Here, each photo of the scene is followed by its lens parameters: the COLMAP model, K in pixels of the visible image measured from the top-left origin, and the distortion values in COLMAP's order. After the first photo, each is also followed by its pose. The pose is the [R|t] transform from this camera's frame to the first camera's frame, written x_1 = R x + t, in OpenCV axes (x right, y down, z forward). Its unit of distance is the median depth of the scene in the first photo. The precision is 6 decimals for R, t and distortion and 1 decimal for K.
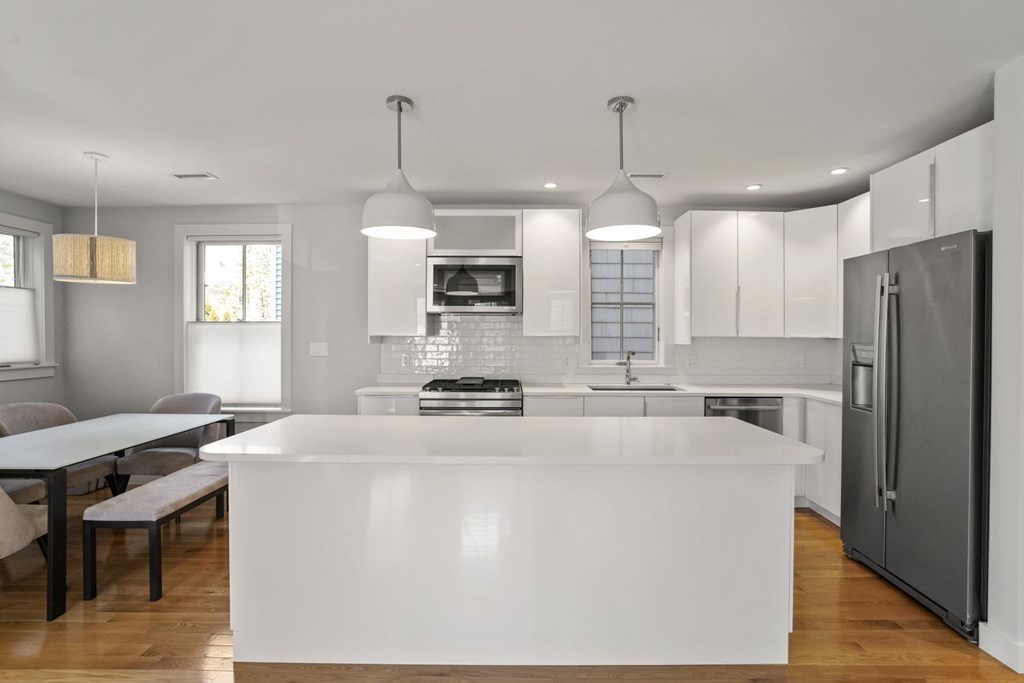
lens RADIAL K [[490.6, 0, 507.3], [0, 490.6, 332.8], [0, 0, 1]] dist [-0.049598, 0.020258]
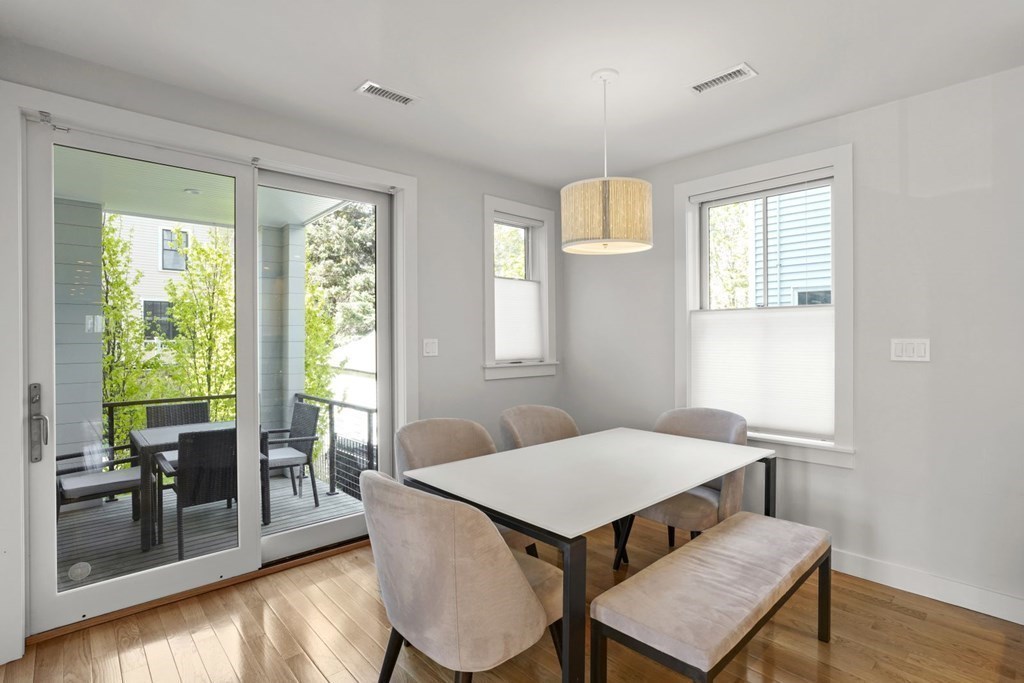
lens RADIAL K [[490.6, 0, 519.0], [0, 490.6, 339.9], [0, 0, 1]] dist [-0.049598, 0.020258]
pose [[0.687394, -0.000659, -0.726285, -0.331051], [0.001381, 0.999999, 0.000400, 0.024166], [0.726284, -0.001277, 0.687394, 0.316616]]
